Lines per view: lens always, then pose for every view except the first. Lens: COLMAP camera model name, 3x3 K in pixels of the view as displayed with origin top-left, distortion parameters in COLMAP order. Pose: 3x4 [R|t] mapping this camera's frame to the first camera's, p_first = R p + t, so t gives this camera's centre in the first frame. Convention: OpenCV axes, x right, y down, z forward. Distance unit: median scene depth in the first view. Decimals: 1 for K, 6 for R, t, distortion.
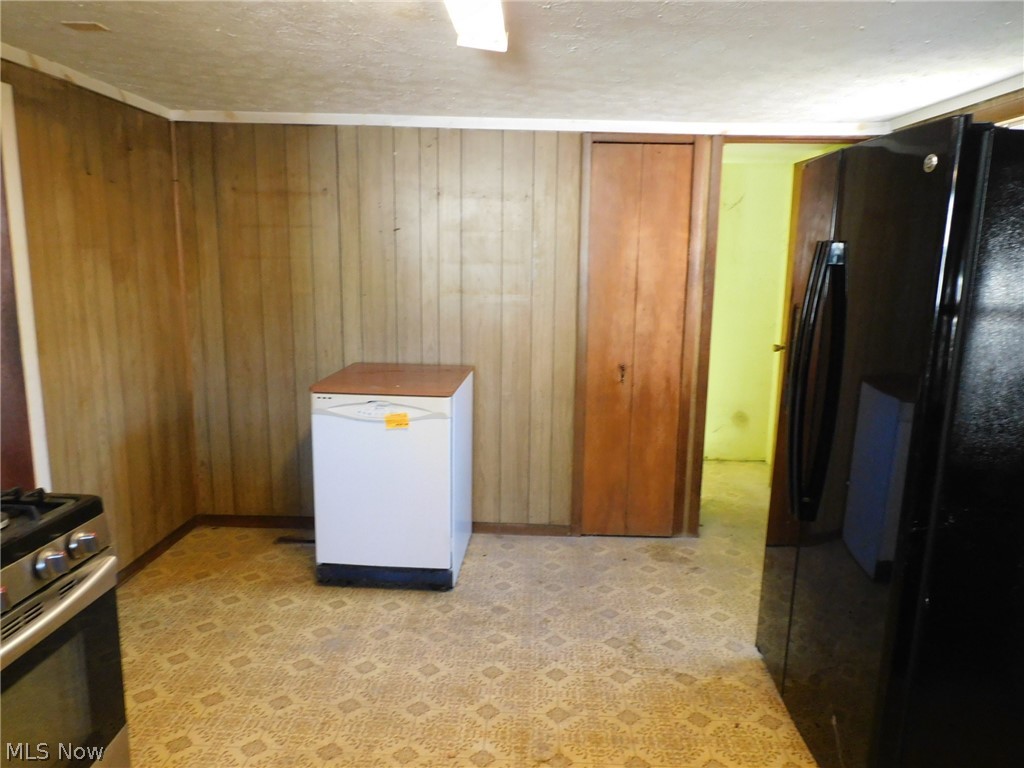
lens RADIAL K [[732.9, 0, 517.4], [0, 732.9, 386.1], [0, 0, 1]] dist [-0.001145, -0.002679]
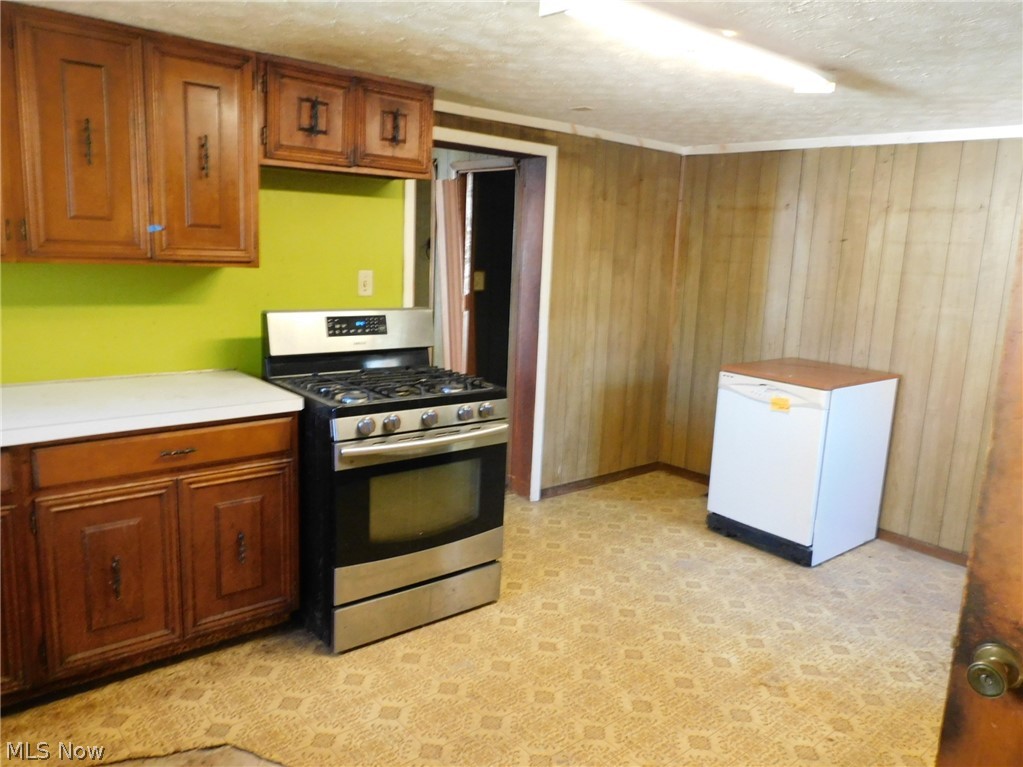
lens RADIAL K [[732.2, 0, 501.5], [0, 732.2, 381.8], [0, 0, 1]] dist [-0.001145, -0.002679]
pose [[0.676881, 0.149196, -0.720814, 0.334599], [-0.162740, 0.985343, 0.051128, 0.022701], [0.717877, 0.082697, 0.691241, -0.108004]]
